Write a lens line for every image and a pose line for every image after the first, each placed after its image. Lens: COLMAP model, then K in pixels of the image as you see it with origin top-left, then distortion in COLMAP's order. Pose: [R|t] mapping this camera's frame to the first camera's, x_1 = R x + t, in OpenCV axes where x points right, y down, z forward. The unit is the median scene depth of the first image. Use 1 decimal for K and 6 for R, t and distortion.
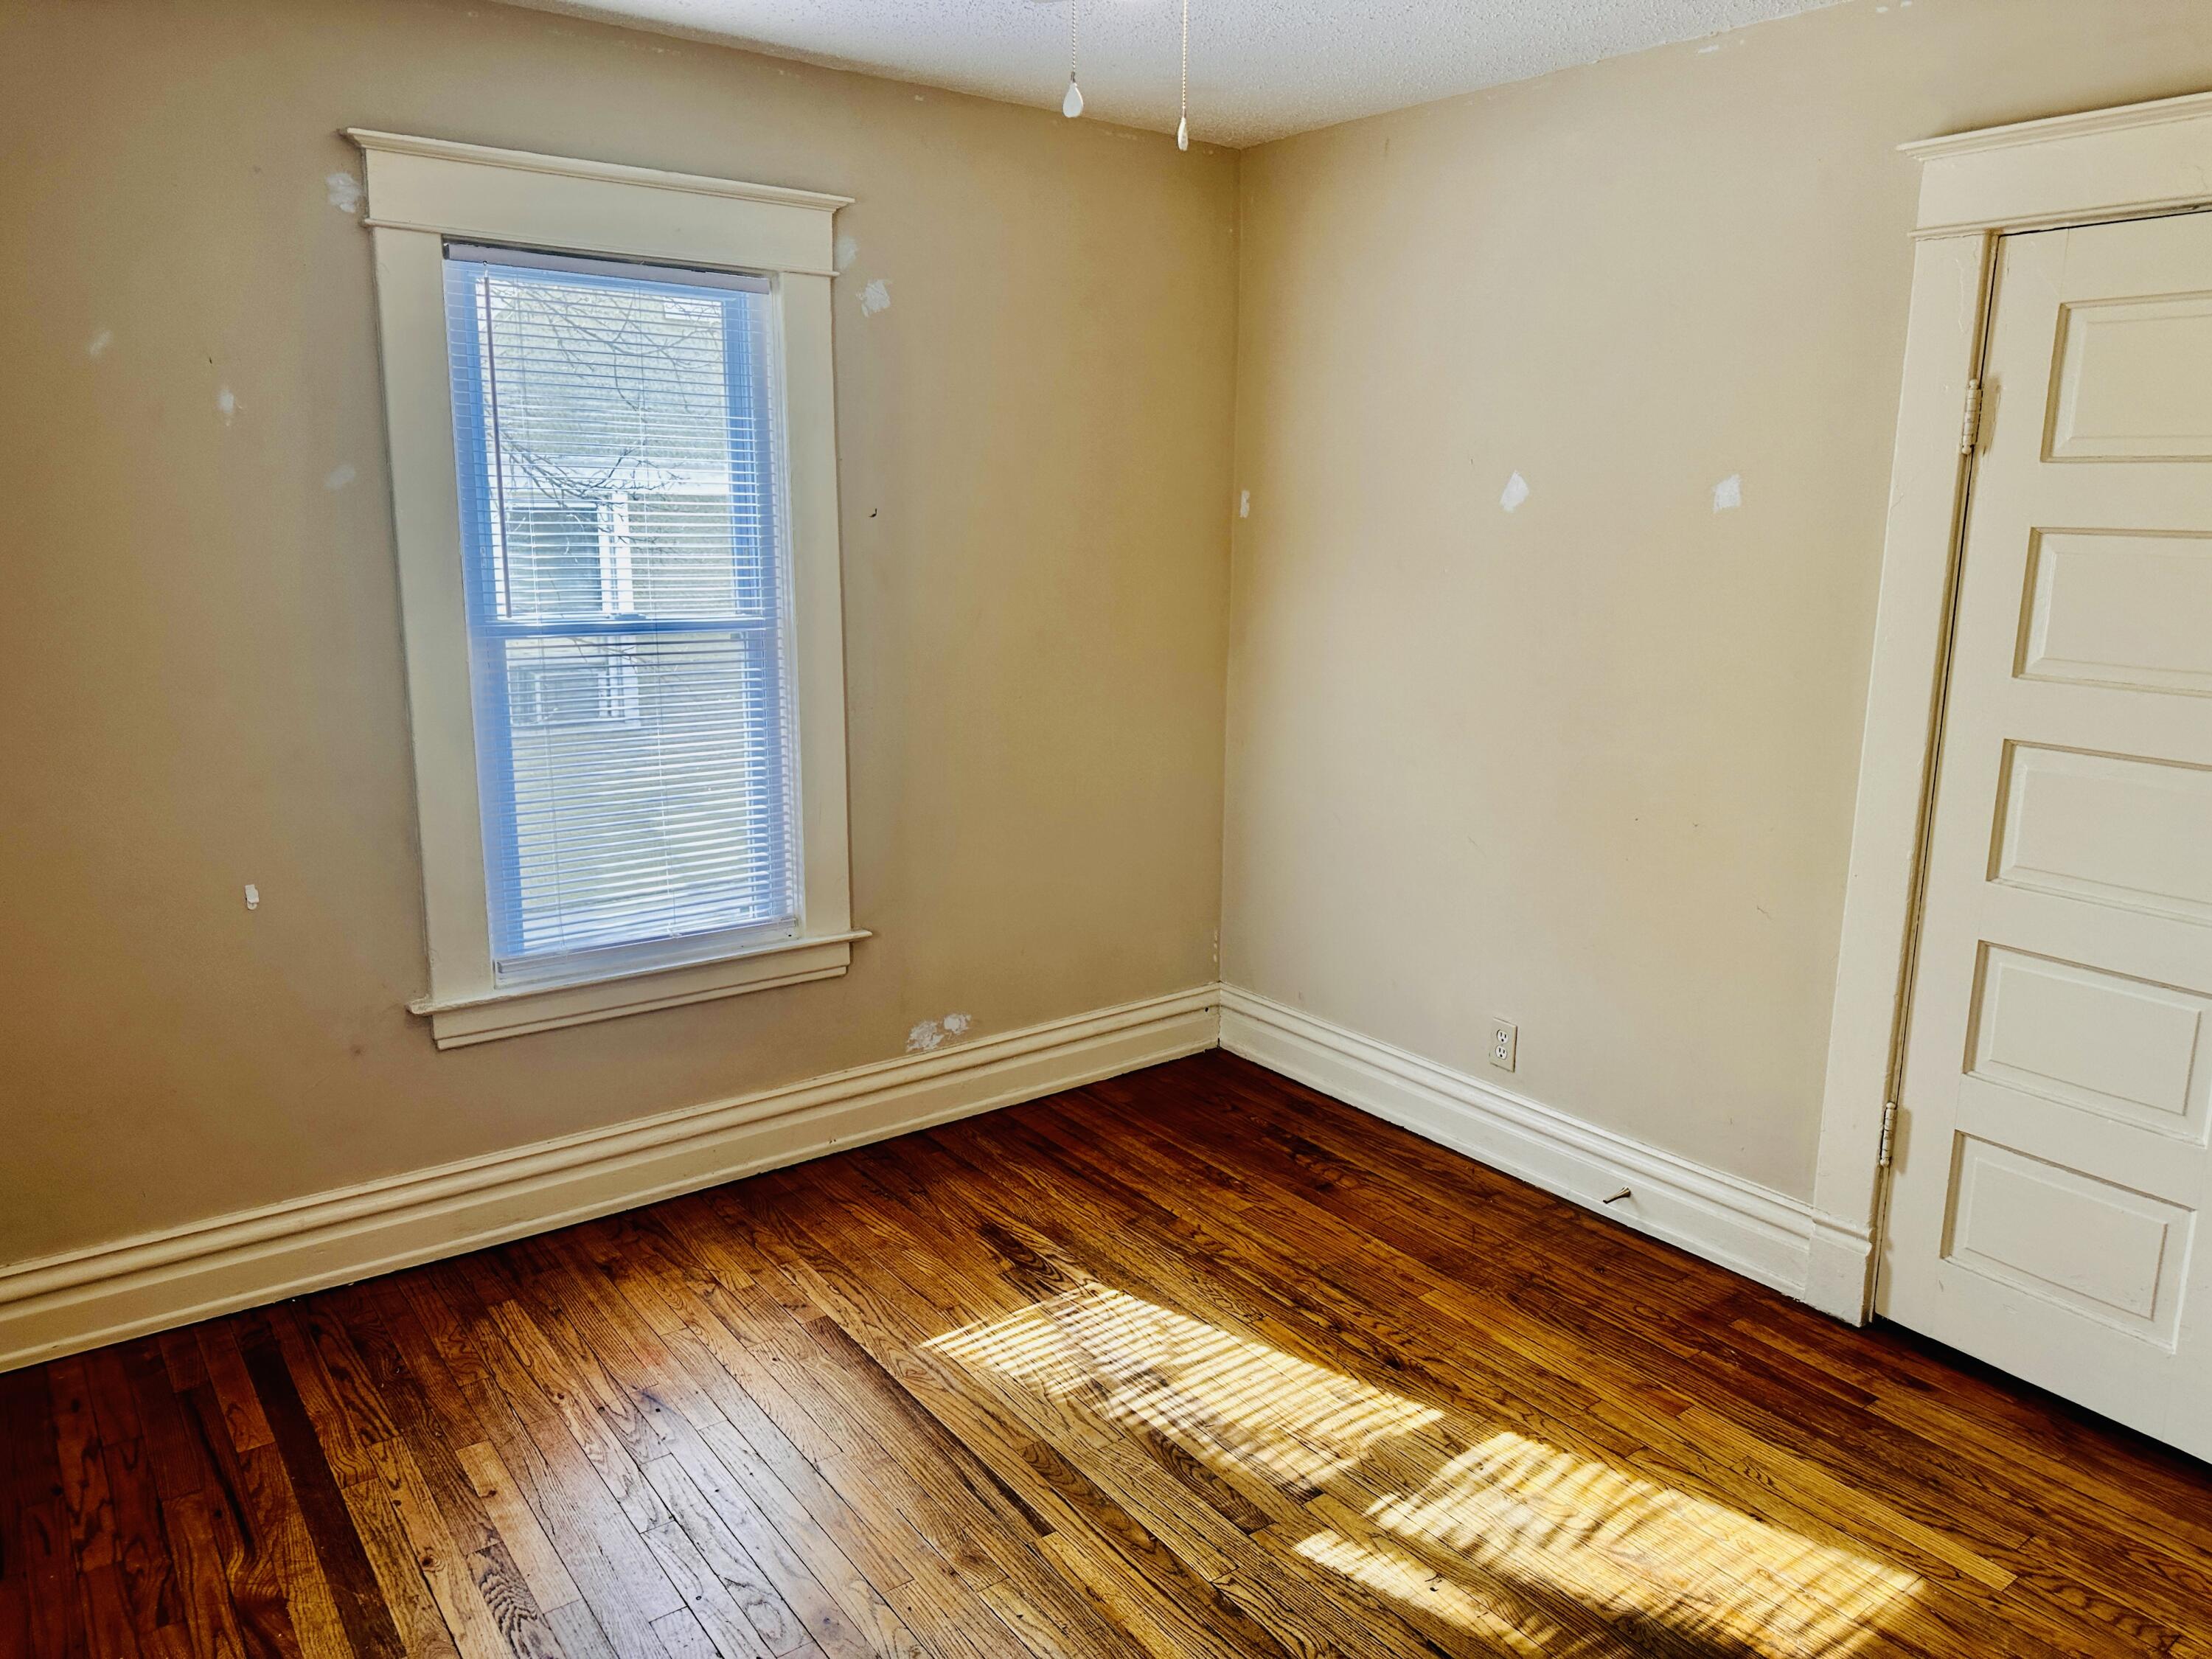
lens RADIAL K [[1563.9, 0, 1106.8], [0, 1563.9, 817.1], [0, 0, 1]] dist [0.064372, -0.067781]
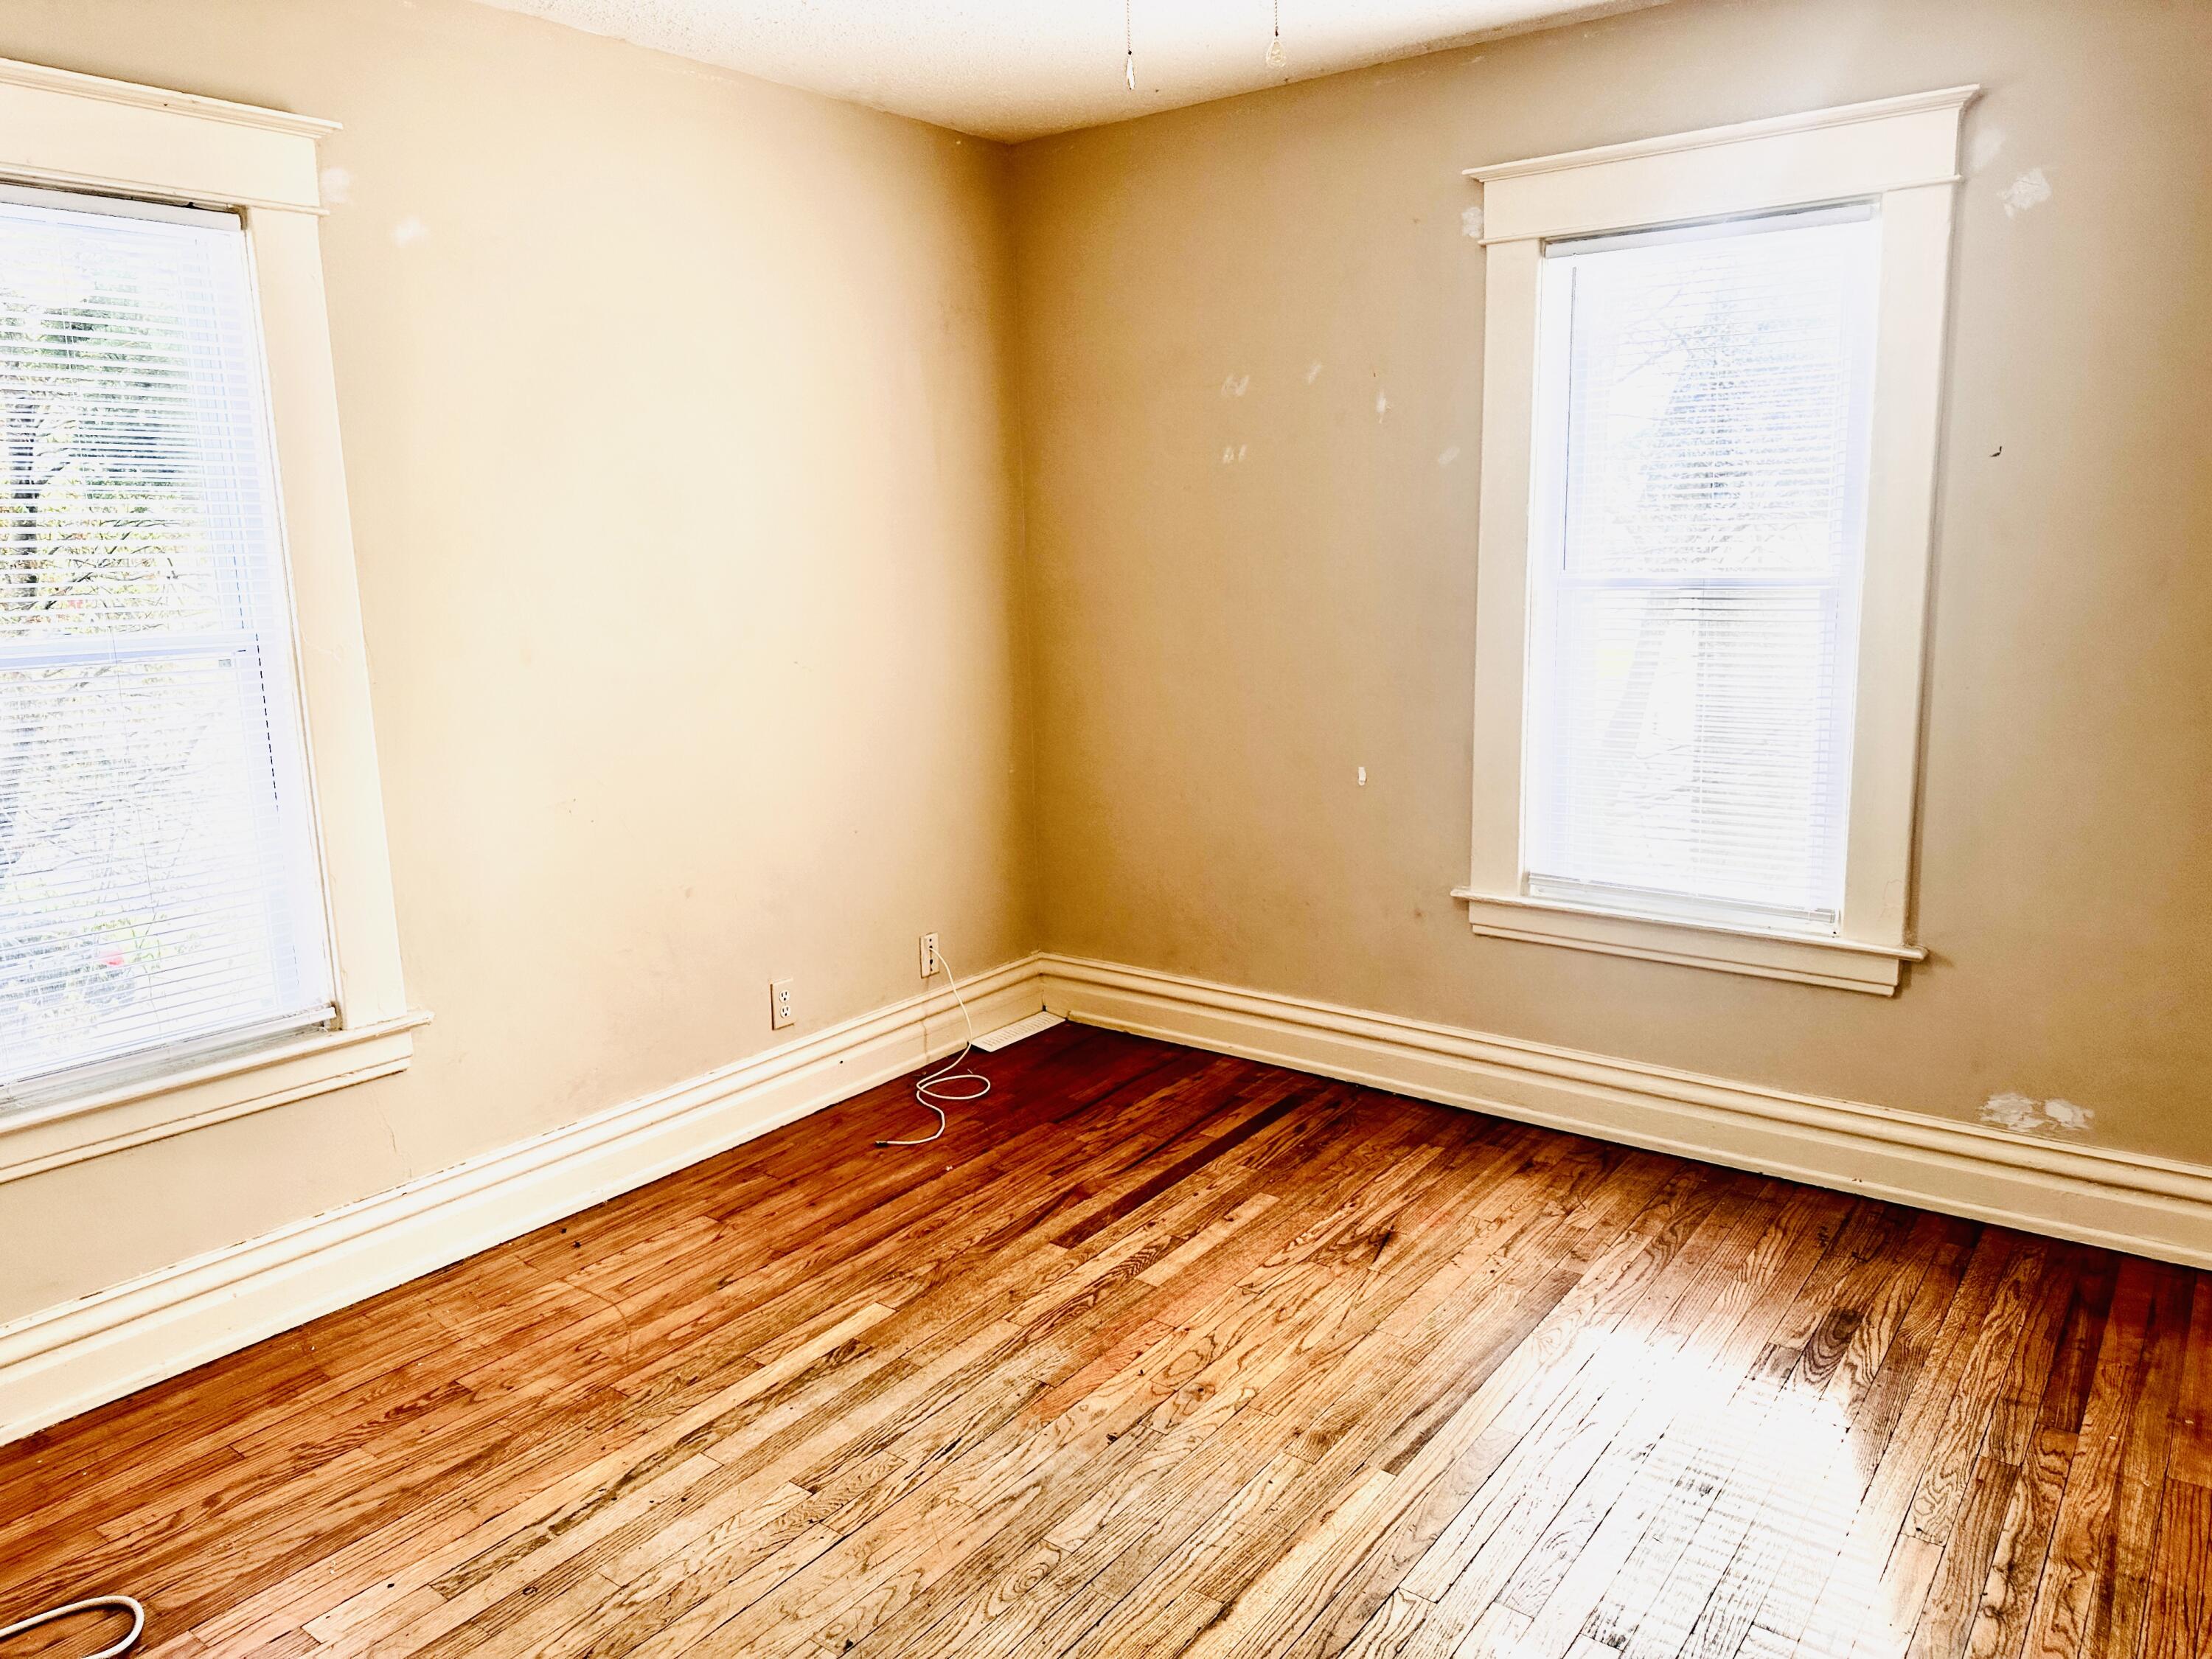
lens RADIAL K [[1563.9, 0, 1106.8], [0, 1563.9, 817.1], [0, 0, 1]] dist [0.064372, -0.067781]
pose [[0.275330, 0.155101, -0.948756, 0.596145], [-0.169291, 0.979299, 0.110966, -0.022076], [0.946327, 0.130064, 0.295887, 0.365819]]
